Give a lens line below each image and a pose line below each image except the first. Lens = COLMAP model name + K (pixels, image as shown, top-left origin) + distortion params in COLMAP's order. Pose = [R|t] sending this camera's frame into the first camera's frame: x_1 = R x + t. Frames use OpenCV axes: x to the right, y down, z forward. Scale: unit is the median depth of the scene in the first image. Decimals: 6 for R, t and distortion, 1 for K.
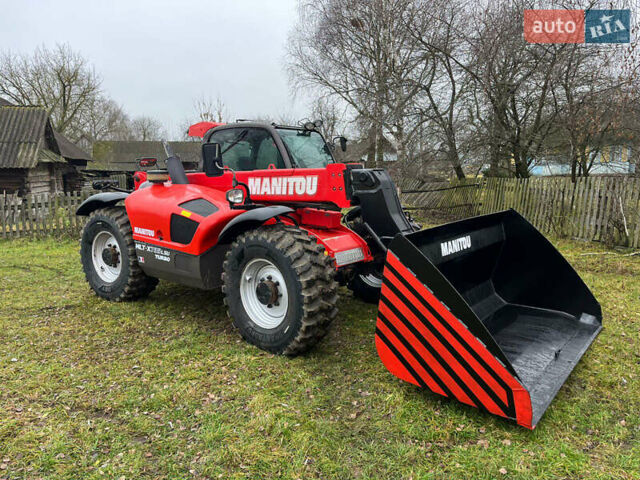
lens RADIAL K [[480.7, 0, 320.0], [0, 480.7, 240.0], [0, 0, 1]] dist [0.095401, -0.133205]
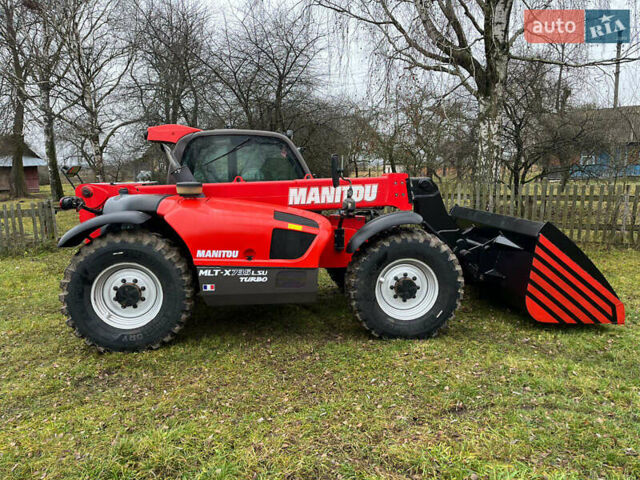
lens RADIAL K [[480.7, 0, 320.0], [0, 480.7, 240.0], [0, 0, 1]] dist [0.095401, -0.133205]
pose [[0.710785, -0.099215, 0.696377, -0.875341], [0.110536, 0.993457, 0.028718, -0.048568], [-0.694670, 0.056563, 0.717102, 0.279230]]
